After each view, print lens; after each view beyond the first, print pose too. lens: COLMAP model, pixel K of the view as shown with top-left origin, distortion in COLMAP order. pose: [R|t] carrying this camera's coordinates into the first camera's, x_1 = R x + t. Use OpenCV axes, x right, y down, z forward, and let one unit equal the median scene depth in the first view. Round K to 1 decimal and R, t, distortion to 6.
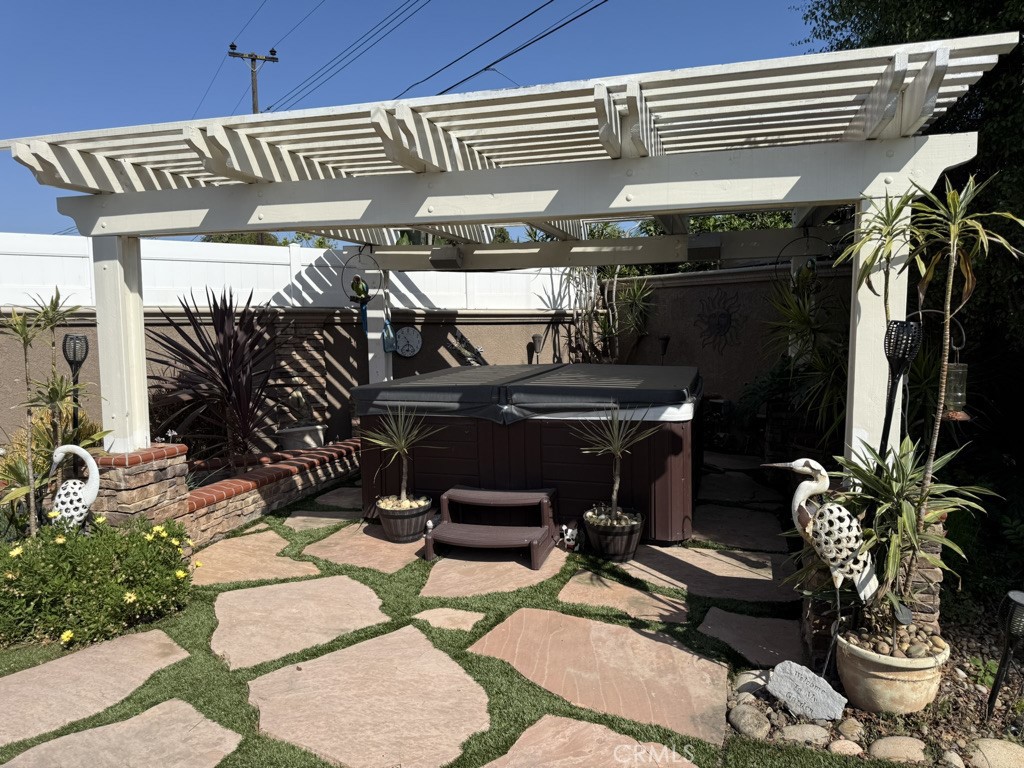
lens RADIAL K [[726.4, 0, 510.8], [0, 726.4, 385.2], [0, 0, 1]] dist [0.038560, -0.038030]
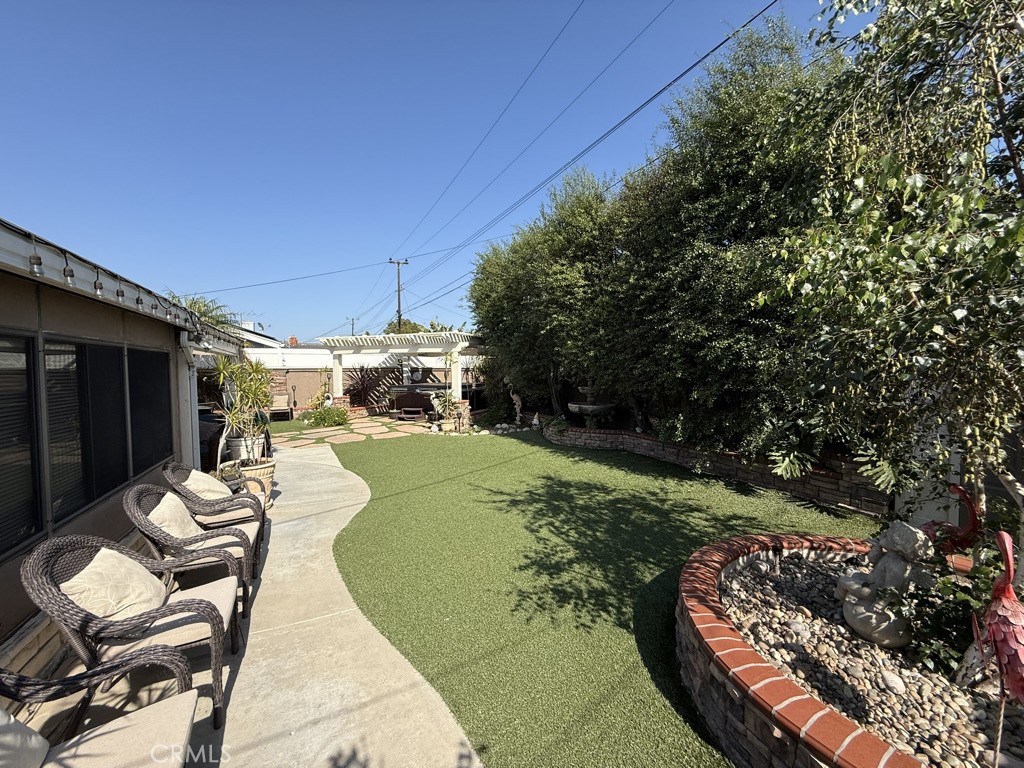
lens RADIAL K [[408.4, 0, 512.4], [0, 408.4, 380.8], [0, 0, 1]] dist [0.002083, 0.000357]
pose [[0.994824, 0.006486, -0.101403, 1.147896], [-0.012494, 0.998196, -0.058725, 0.157641], [0.100839, 0.059688, 0.993111, -2.015397]]
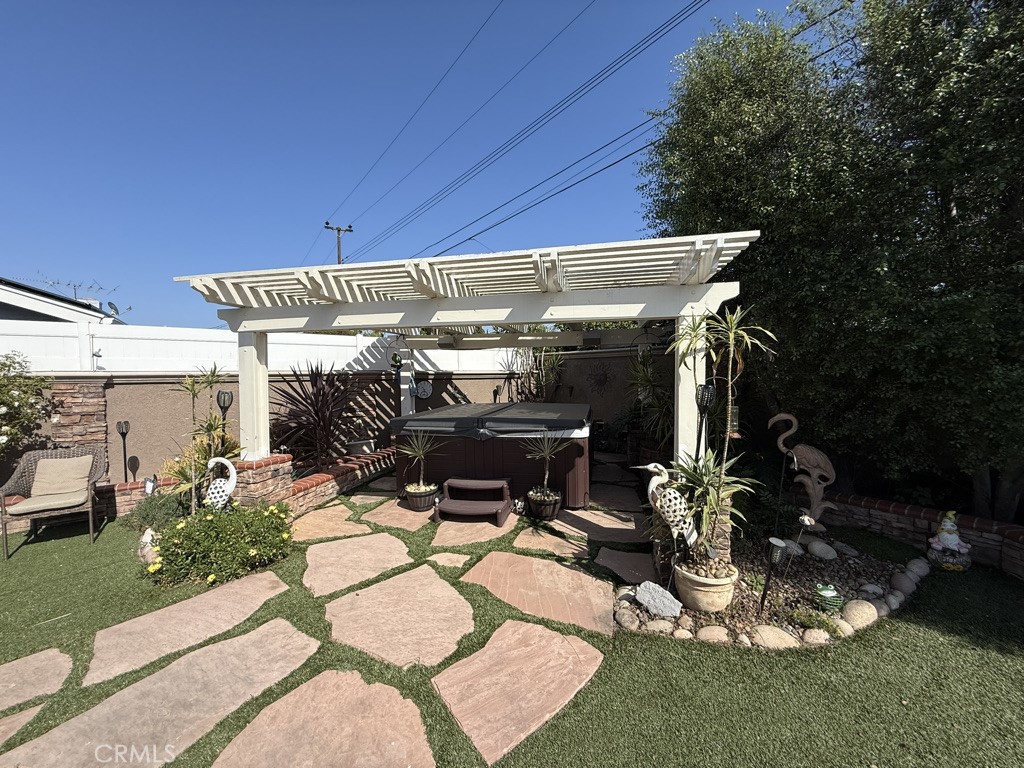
lens RADIAL K [[408.4, 0, 509.5], [0, 408.4, 381.9], [0, 0, 1]] dist [0.002083, 0.000357]
pose [[0.997822, -0.002149, 0.065925, -0.006522], [0.006701, 0.997601, -0.068897, -0.021820], [-0.065619, 0.069189, 0.995443, 0.025683]]
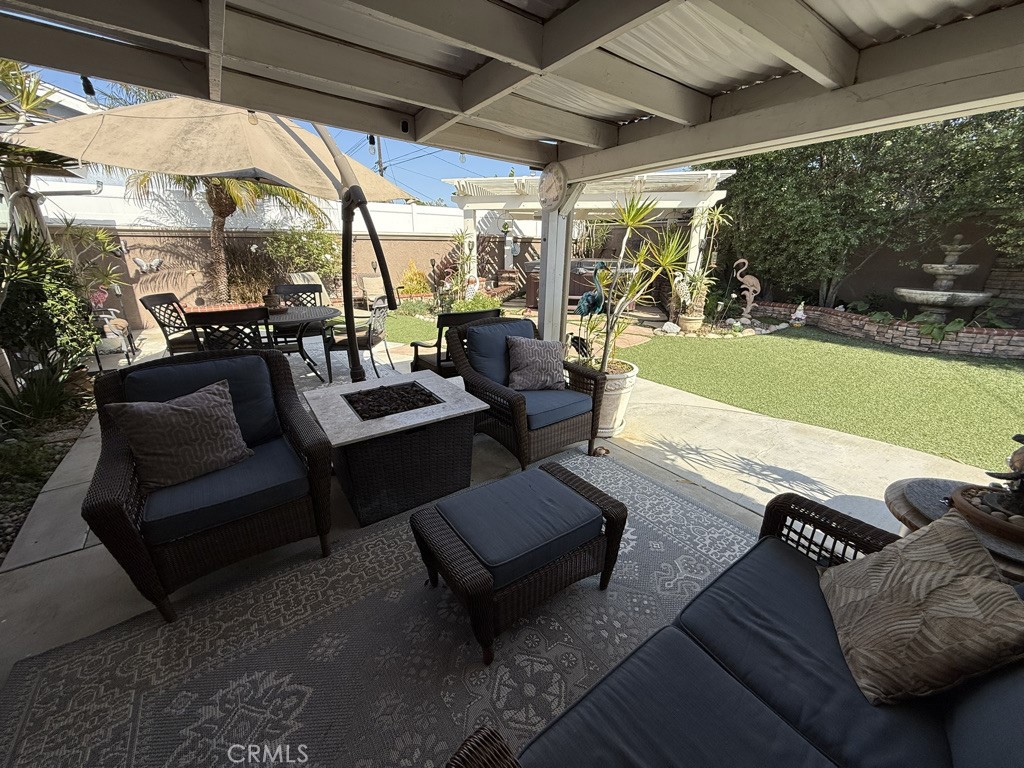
lens RADIAL K [[408.4, 0, 510.3], [0, 408.4, 383.4], [0, 0, 1]] dist [0.002083, 0.000357]
pose [[0.997834, -0.007439, 0.065358, -0.575826], [-0.007944, 0.972684, 0.231995, 0.142188], [-0.065299, -0.232012, 0.970519, -1.107024]]
